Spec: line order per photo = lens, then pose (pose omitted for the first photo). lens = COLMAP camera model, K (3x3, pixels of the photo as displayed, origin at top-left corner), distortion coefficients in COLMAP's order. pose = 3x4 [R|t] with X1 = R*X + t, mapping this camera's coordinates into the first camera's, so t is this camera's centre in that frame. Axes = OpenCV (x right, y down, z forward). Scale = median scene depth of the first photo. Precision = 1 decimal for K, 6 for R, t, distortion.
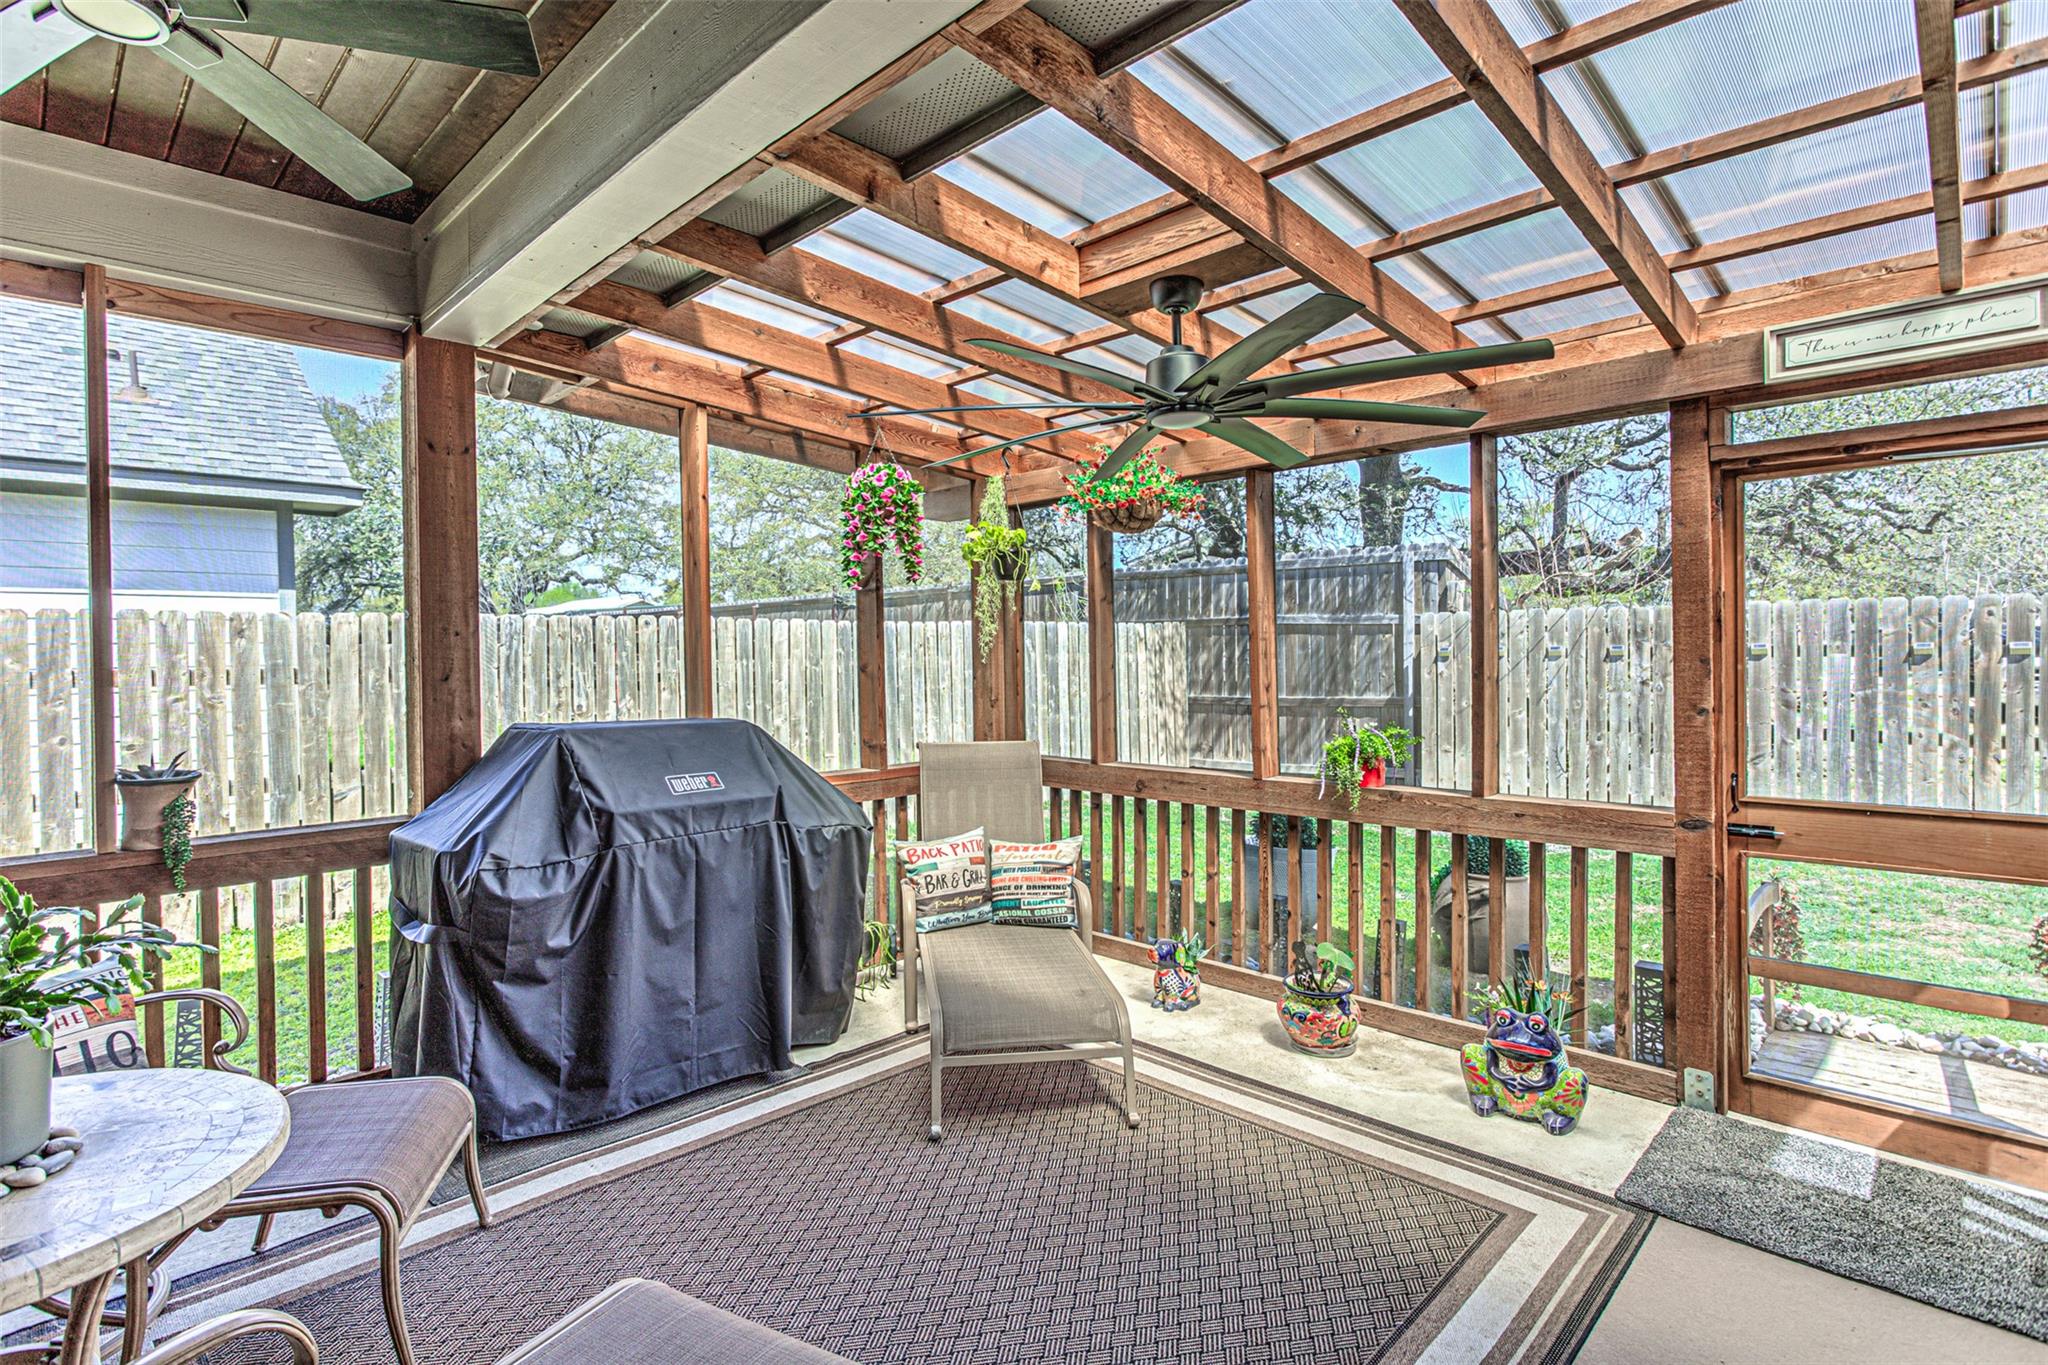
lens RADIAL K [[1021.6, 0, 1004.0], [0, 1021.6, 666.3], [0, 0, 1]] dist [-0.002658, -0.000048]
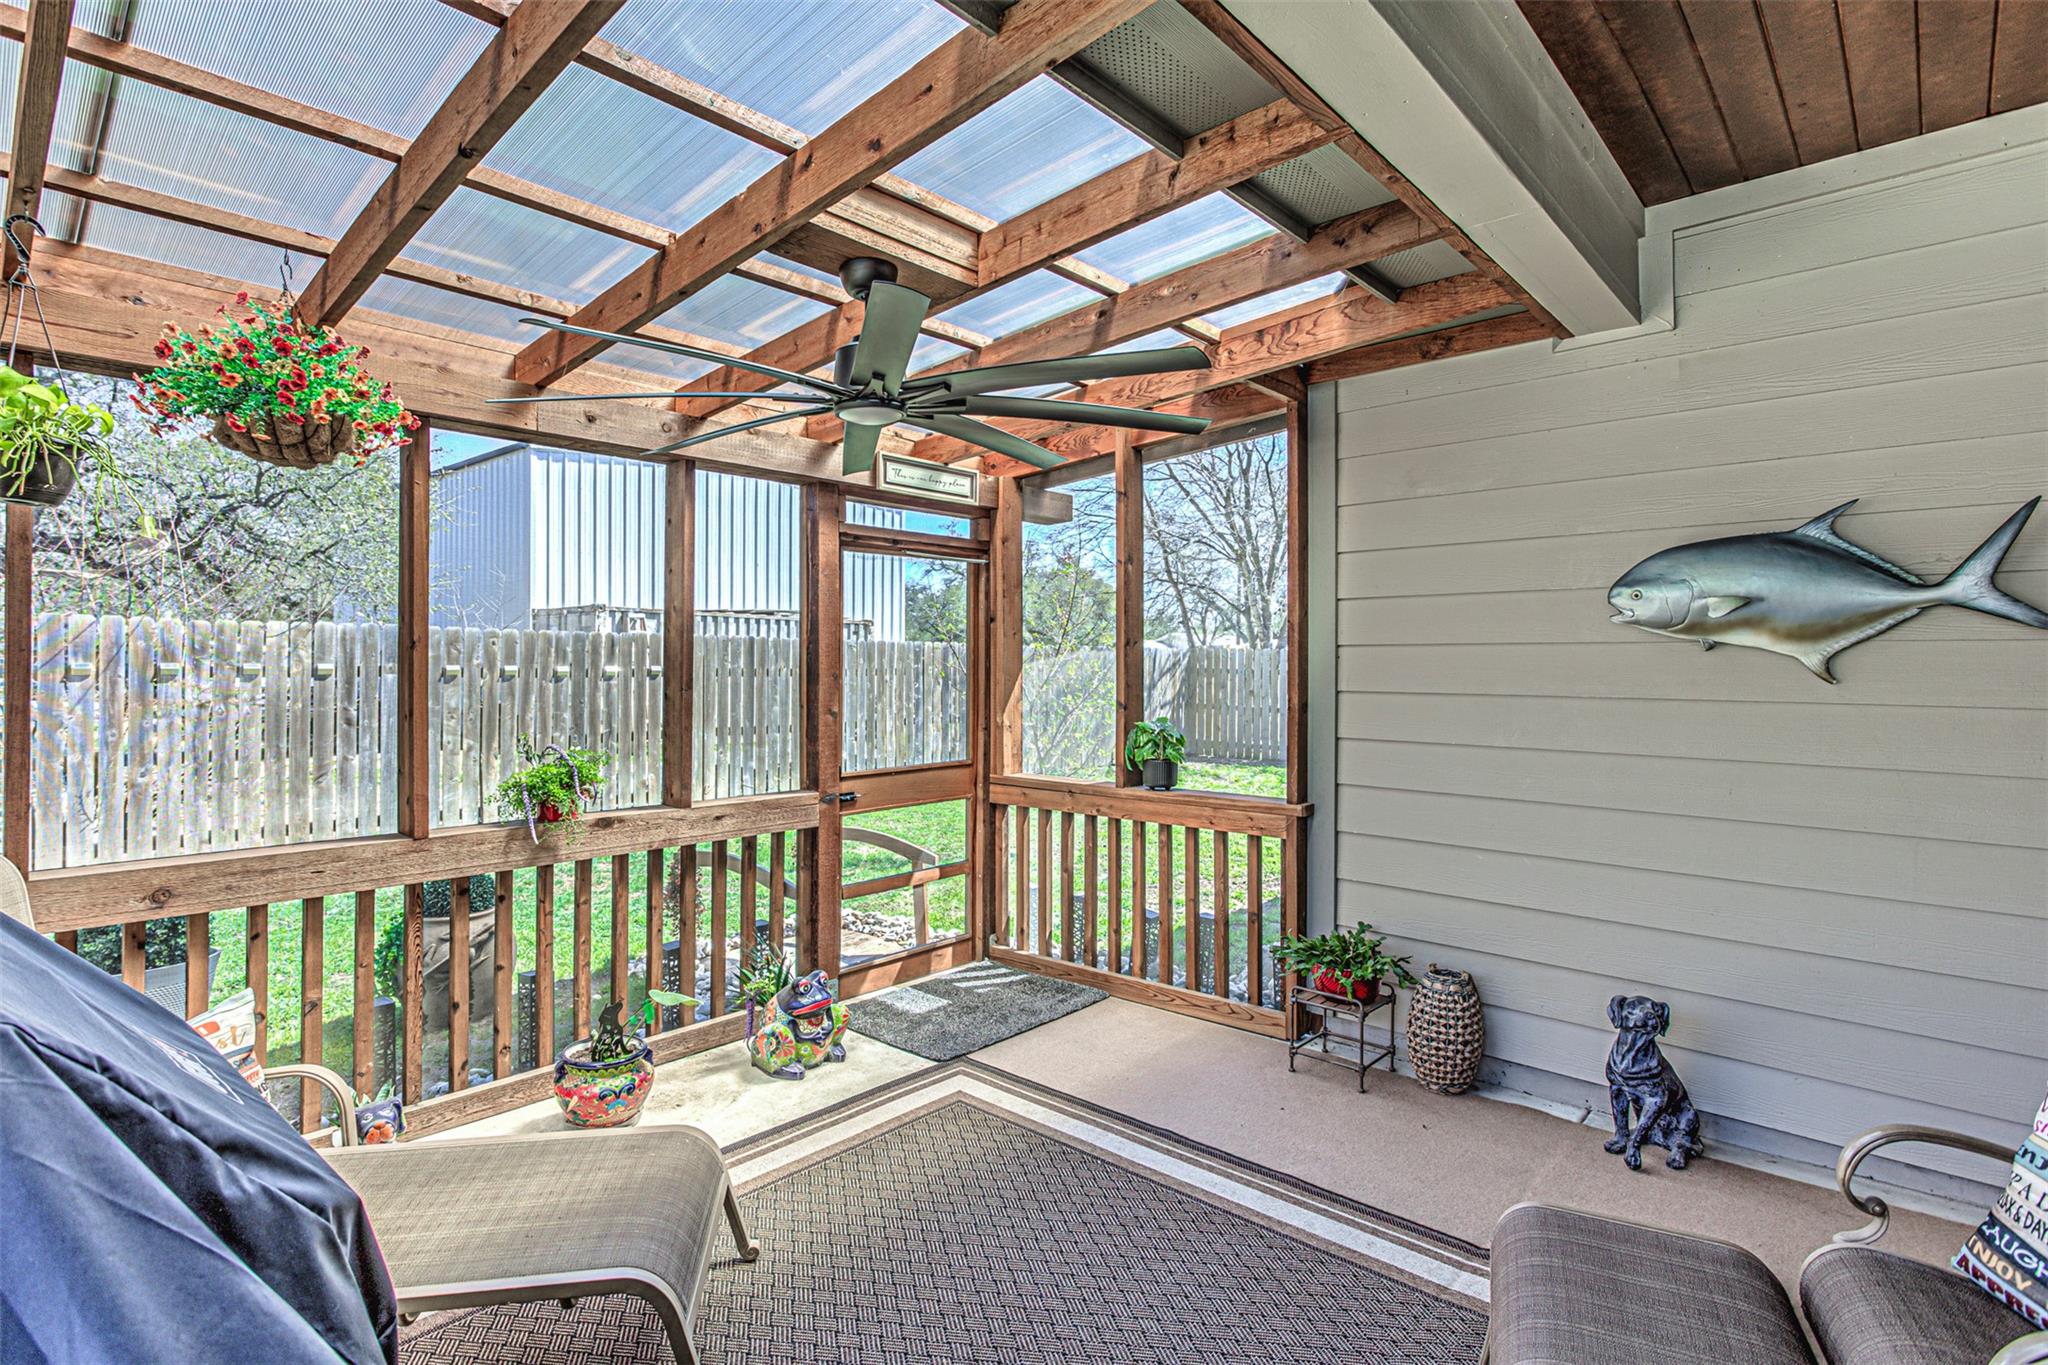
lens RADIAL K [[1021.6, 0, 1004.0], [0, 1021.6, 666.3], [0, 0, 1]] dist [-0.002658, -0.000048]
pose [[-0.049325, 0.010106, 0.998732, -0.441484], [0.010979, 0.999894, -0.009575, -0.003040], [-0.998722, 0.010493, -0.049431, 0.537231]]
